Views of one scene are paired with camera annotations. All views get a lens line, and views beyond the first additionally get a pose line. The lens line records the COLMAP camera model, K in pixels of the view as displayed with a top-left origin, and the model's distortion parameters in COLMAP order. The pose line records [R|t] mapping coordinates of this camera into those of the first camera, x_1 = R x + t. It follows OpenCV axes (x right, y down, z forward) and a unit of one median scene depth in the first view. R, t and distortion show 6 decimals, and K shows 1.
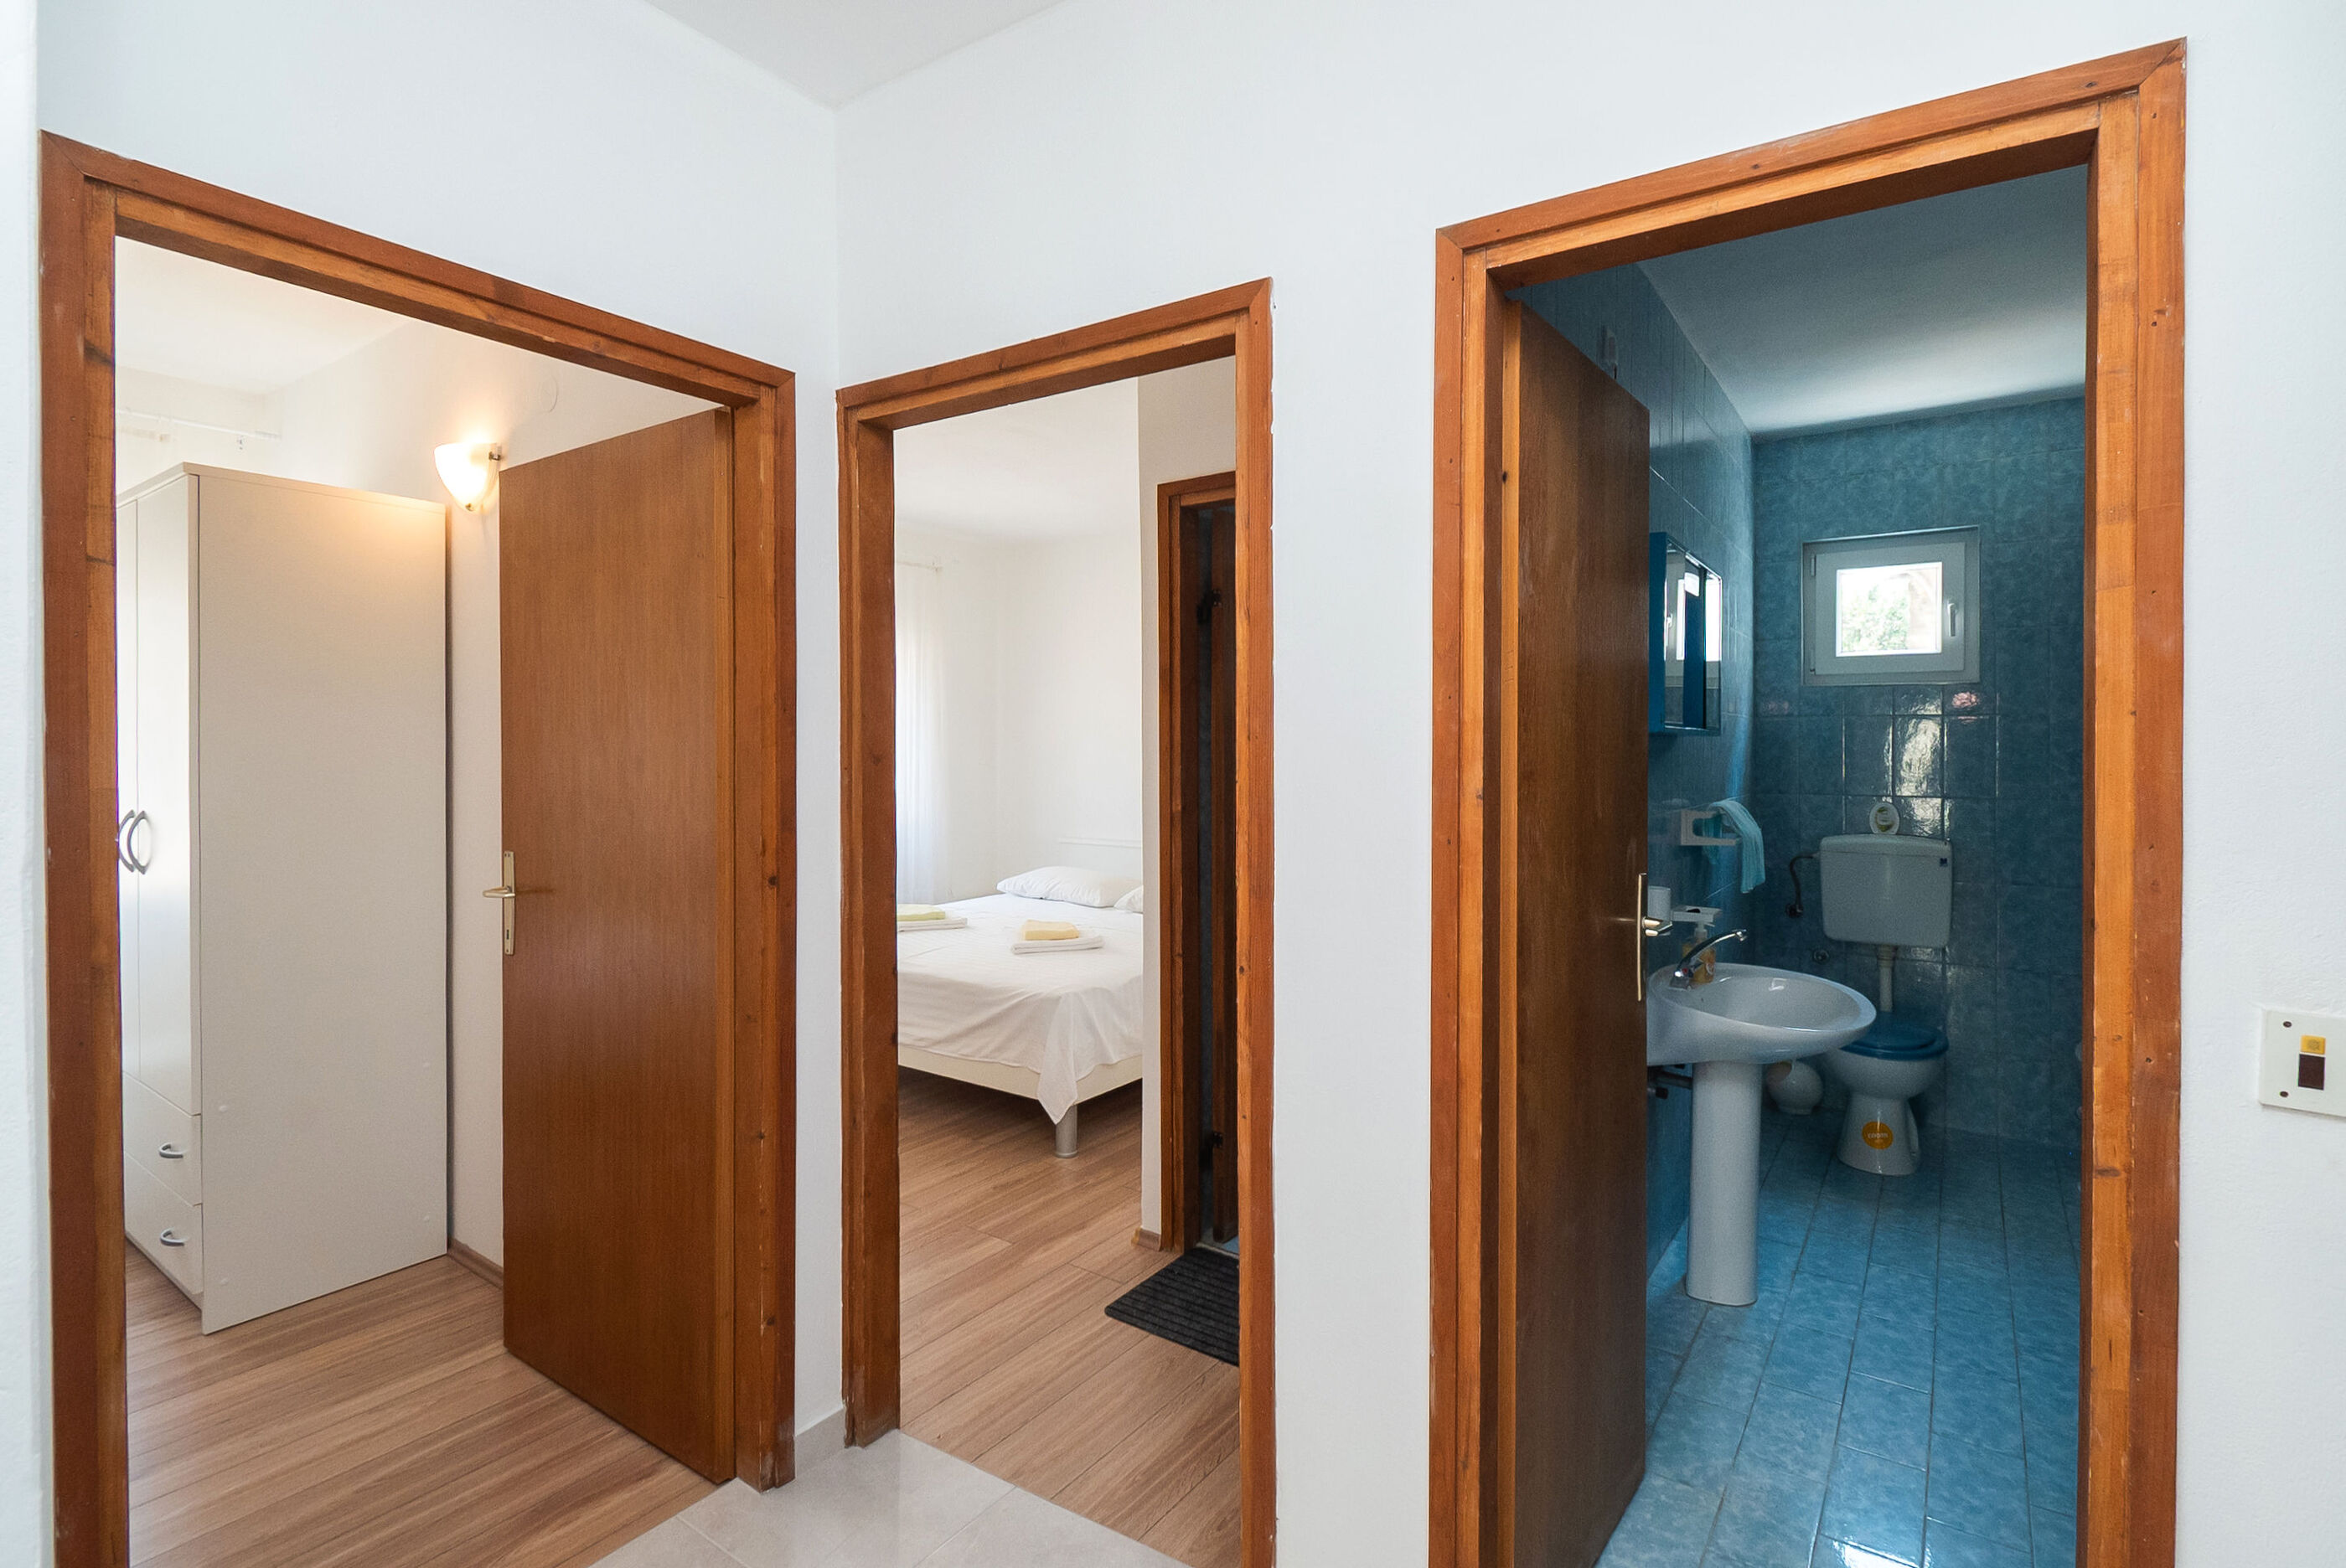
lens RADIAL K [[1056.4, 0, 1199.1], [0, 1056.4, 756.0], [0, 0, 1]] dist [0.018068, -0.012719]
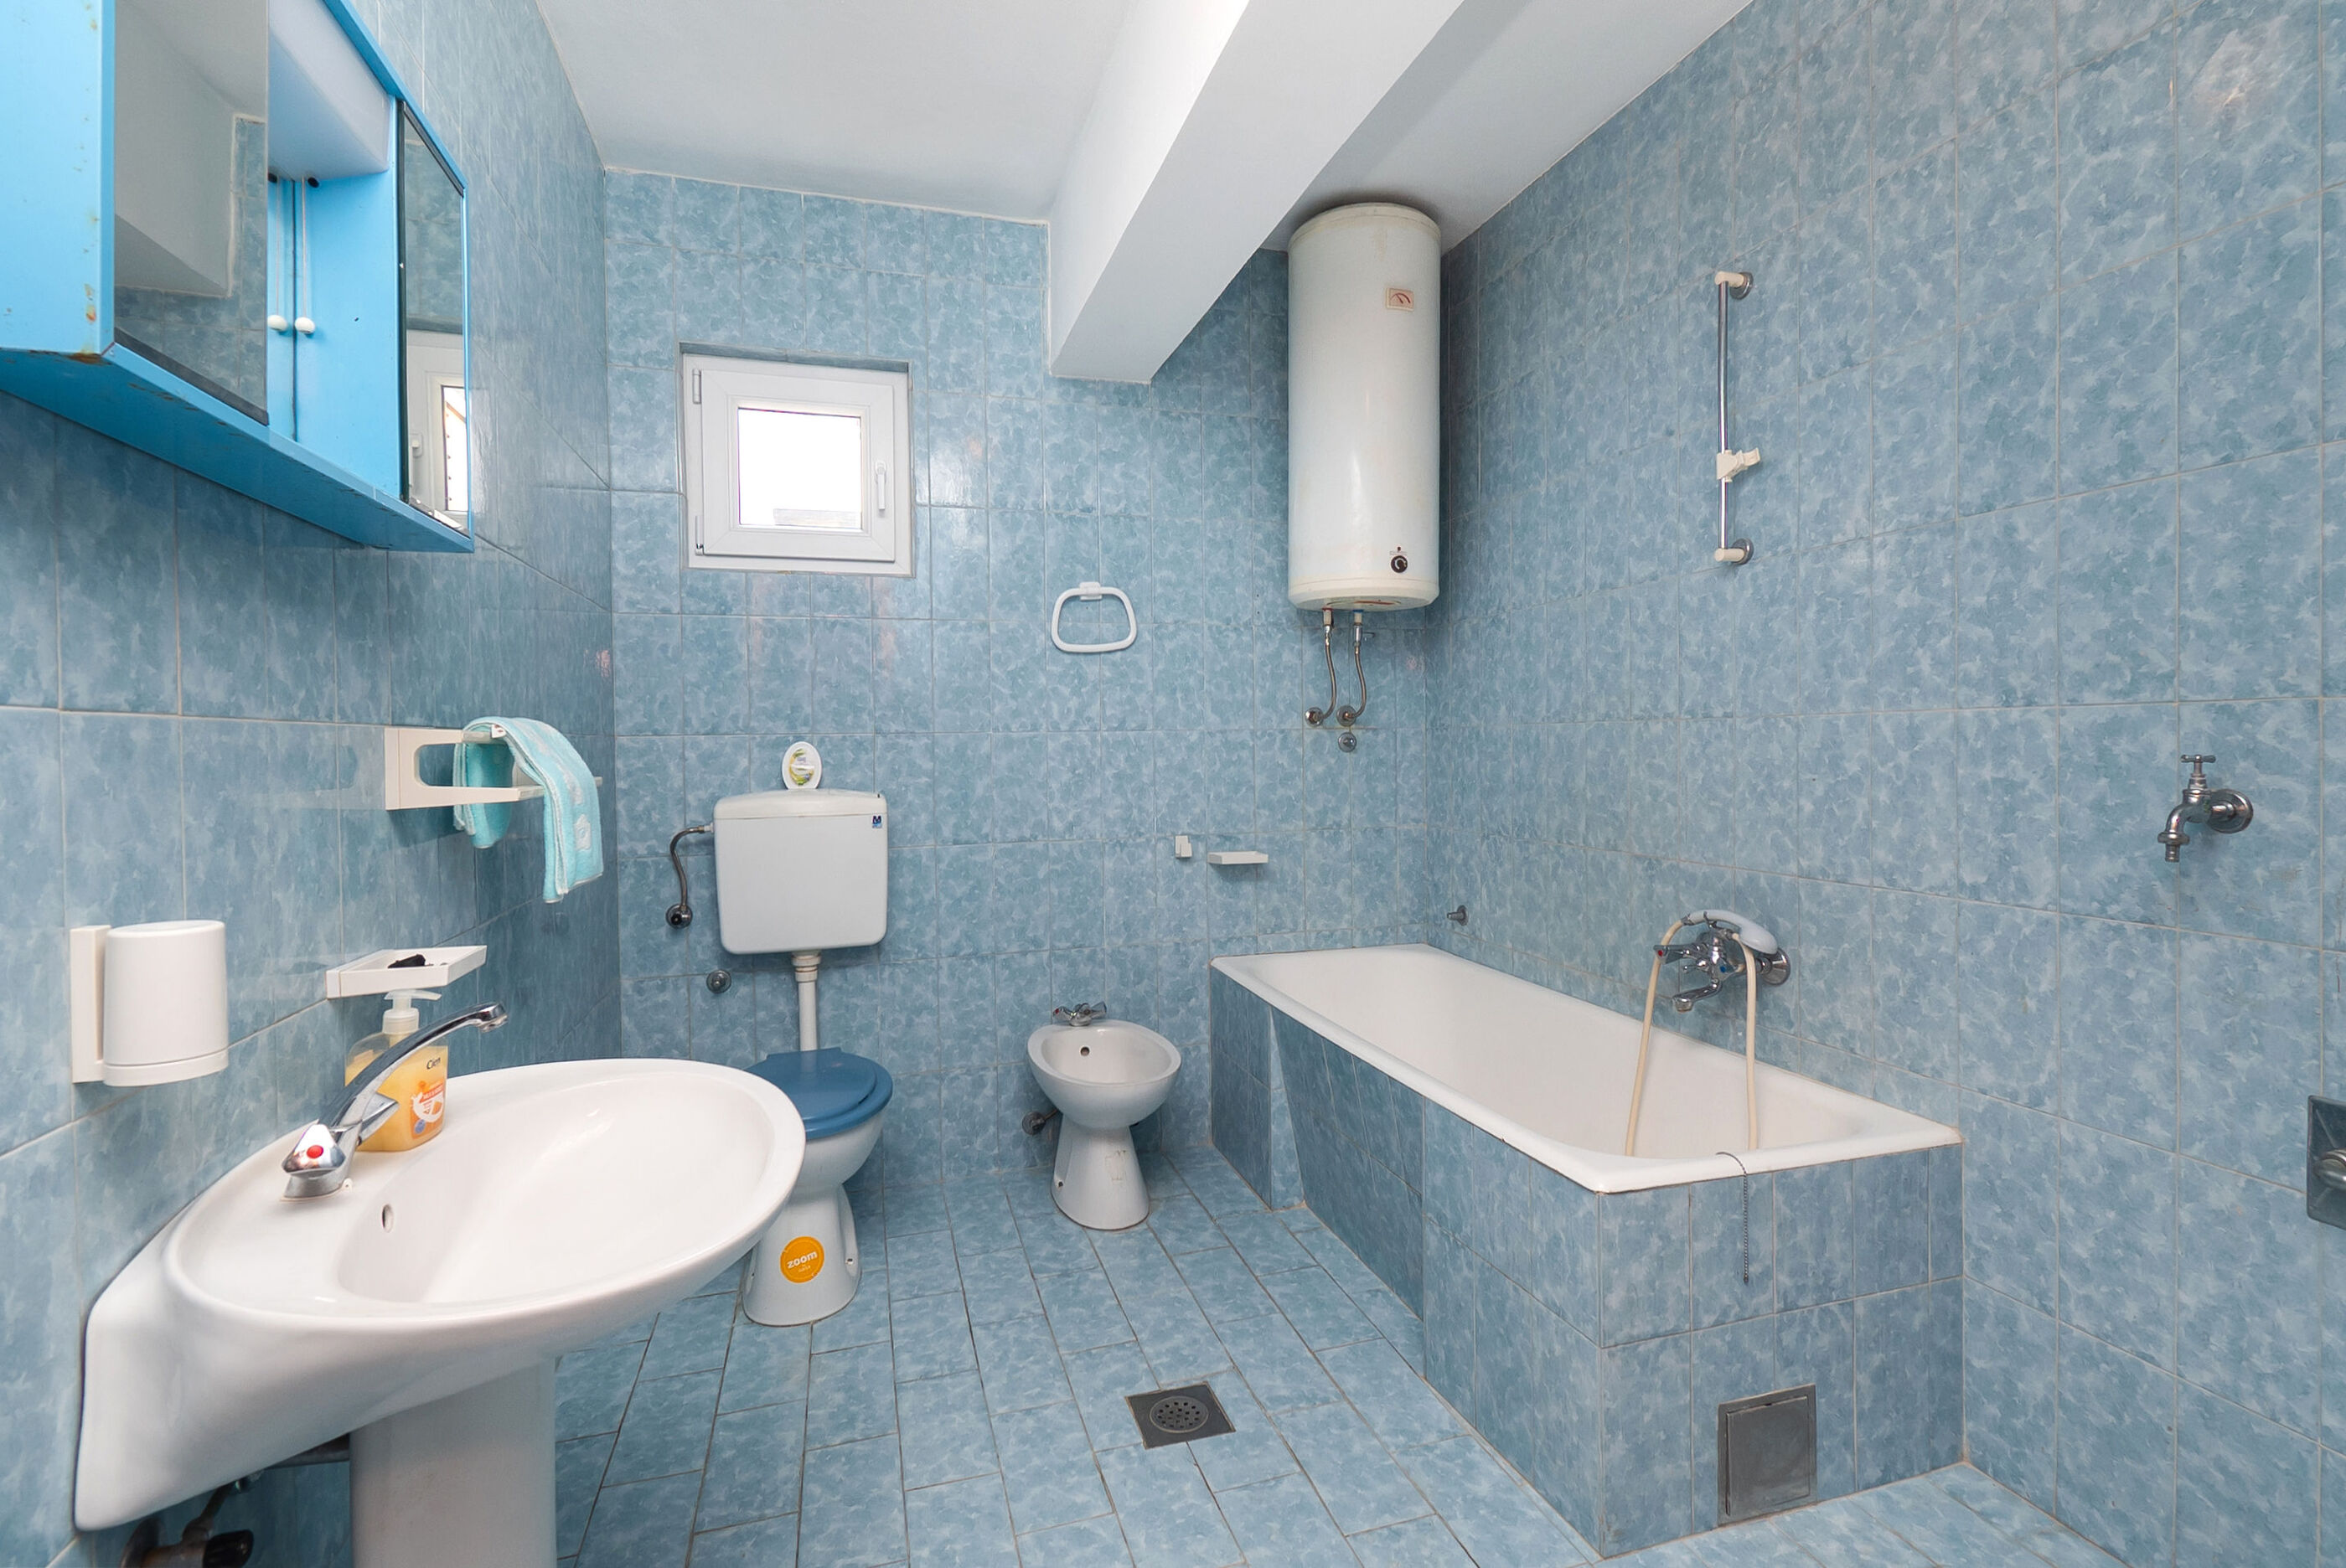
lens RADIAL K [[1056.4, 0, 1199.1], [0, 1056.4, 756.0], [0, 0, 1]] dist [0.018068, -0.012719]
pose [[0.586320, -0.012270, 0.809987, 0.254867], [0.012270, 0.999905, 0.006265, 0.054764], [-0.809987, 0.006266, 0.586415, 0.412307]]
